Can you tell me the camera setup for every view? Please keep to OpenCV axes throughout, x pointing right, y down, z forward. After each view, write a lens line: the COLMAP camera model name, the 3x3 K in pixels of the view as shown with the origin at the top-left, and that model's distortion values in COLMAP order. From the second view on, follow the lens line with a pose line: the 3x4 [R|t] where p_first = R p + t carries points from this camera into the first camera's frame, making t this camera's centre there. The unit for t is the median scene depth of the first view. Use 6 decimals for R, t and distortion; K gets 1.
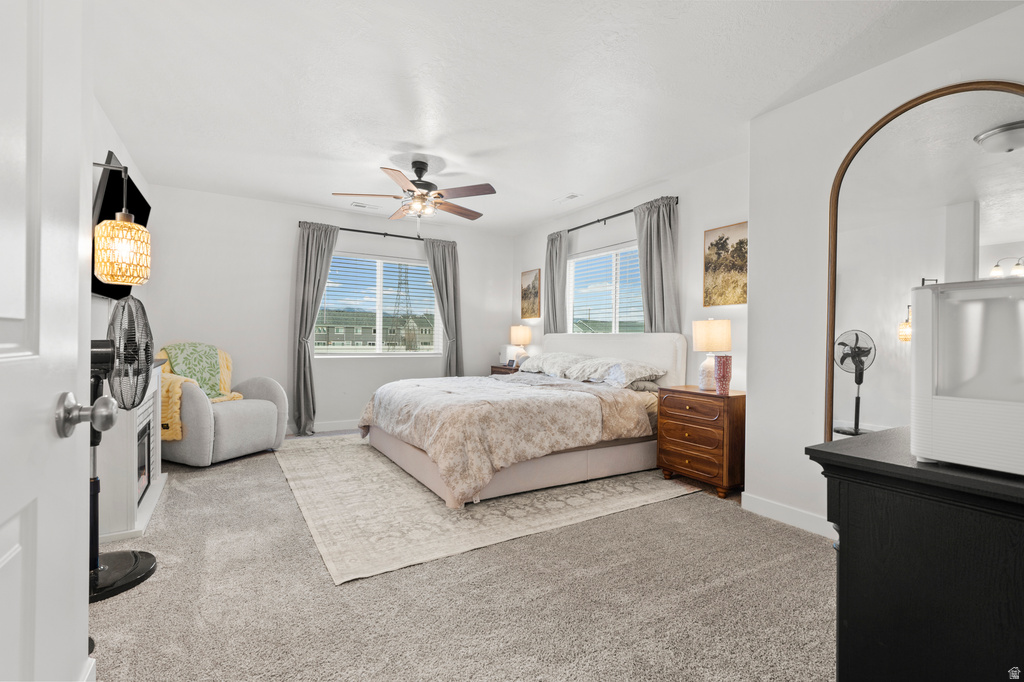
lens RADIAL K [[467.6, 0, 511.9], [0, 467.6, 341.9], [0, 0, 1]] dist [-0.004282, -0.001094]
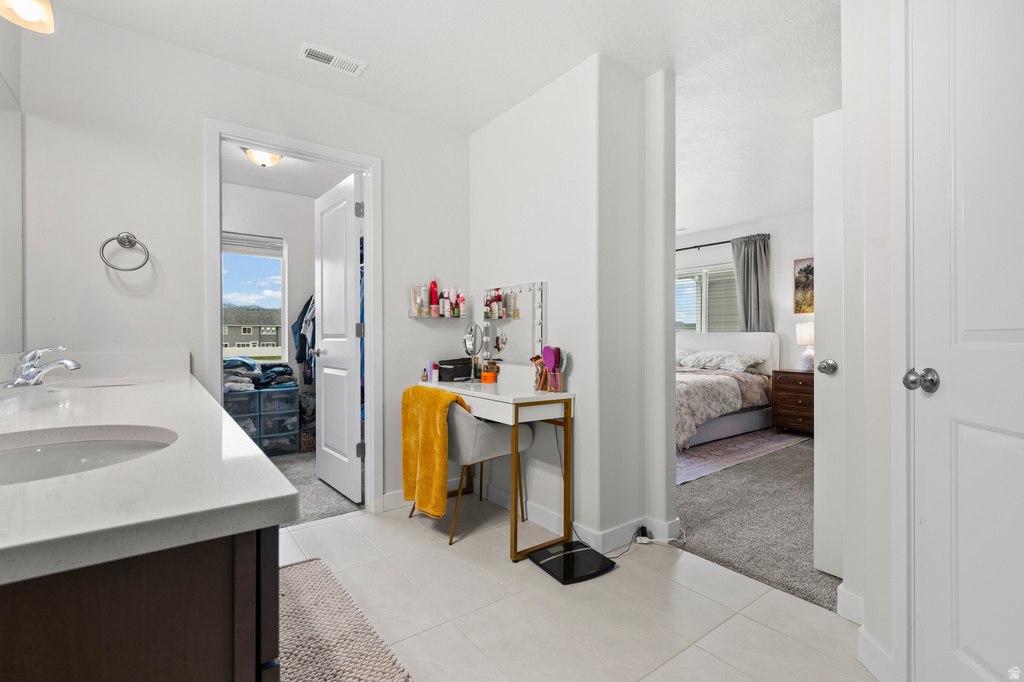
lens RADIAL K [[467.6, 0, 513.4], [0, 467.6, 338.3], [0, 0, 1]] dist [-0.004282, -0.001094]
pose [[0.994956, -0.014143, 0.099315, -0.600960], [0.014386, 0.999895, -0.001725, -0.010348], [-0.099280, 0.003145, 0.995055, -0.336060]]
